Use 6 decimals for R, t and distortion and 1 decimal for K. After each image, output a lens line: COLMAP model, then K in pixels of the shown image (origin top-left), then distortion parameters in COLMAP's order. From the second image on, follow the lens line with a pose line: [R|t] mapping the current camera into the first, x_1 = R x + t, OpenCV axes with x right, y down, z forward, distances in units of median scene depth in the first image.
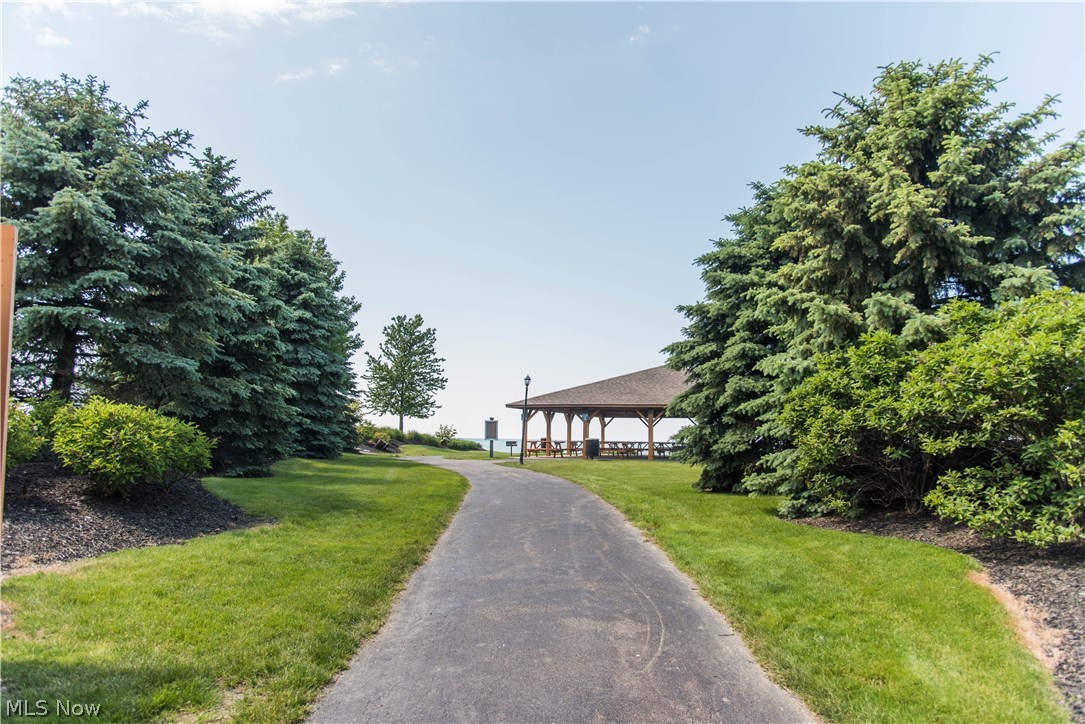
lens RADIAL K [[742.3, 0, 543.8], [0, 742.3, 362.4], [0, 0, 1]] dist [-0.003098, -0.001300]
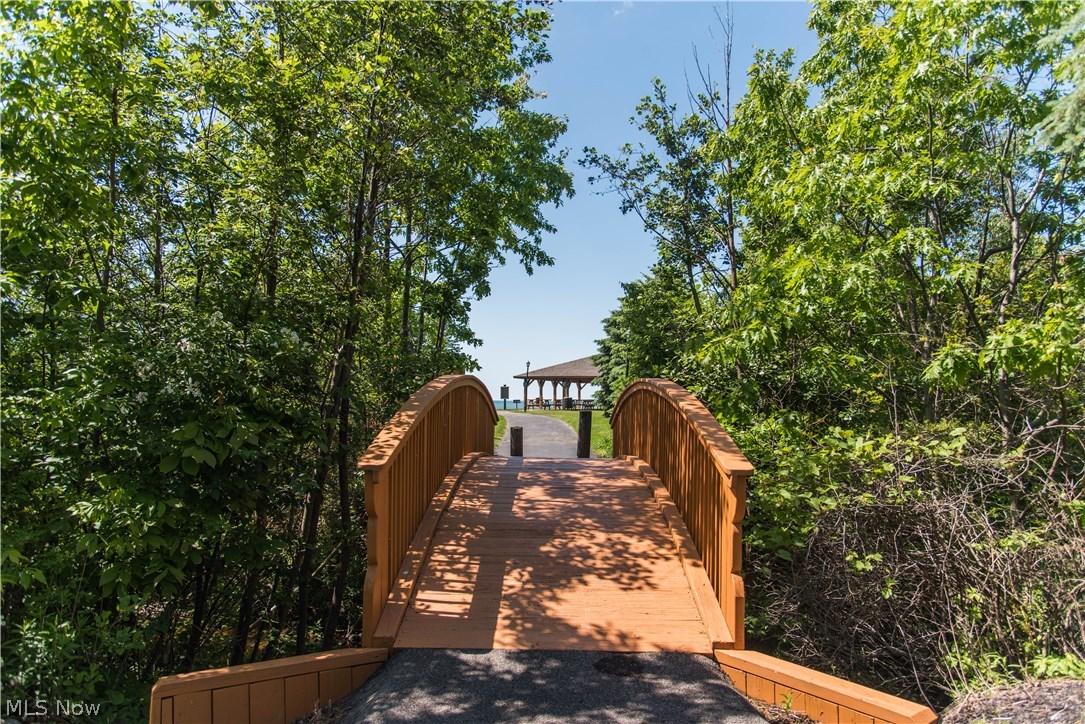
lens RADIAL K [[742.3, 0, 541.9], [0, 742.3, 362.7], [0, 0, 1]] dist [-0.003098, -0.001300]
pose [[0.999899, -0.009268, 0.010796, -0.008199], [0.008678, 0.998528, 0.053532, -0.053183], [-0.011276, -0.053433, 0.998508, -0.533916]]
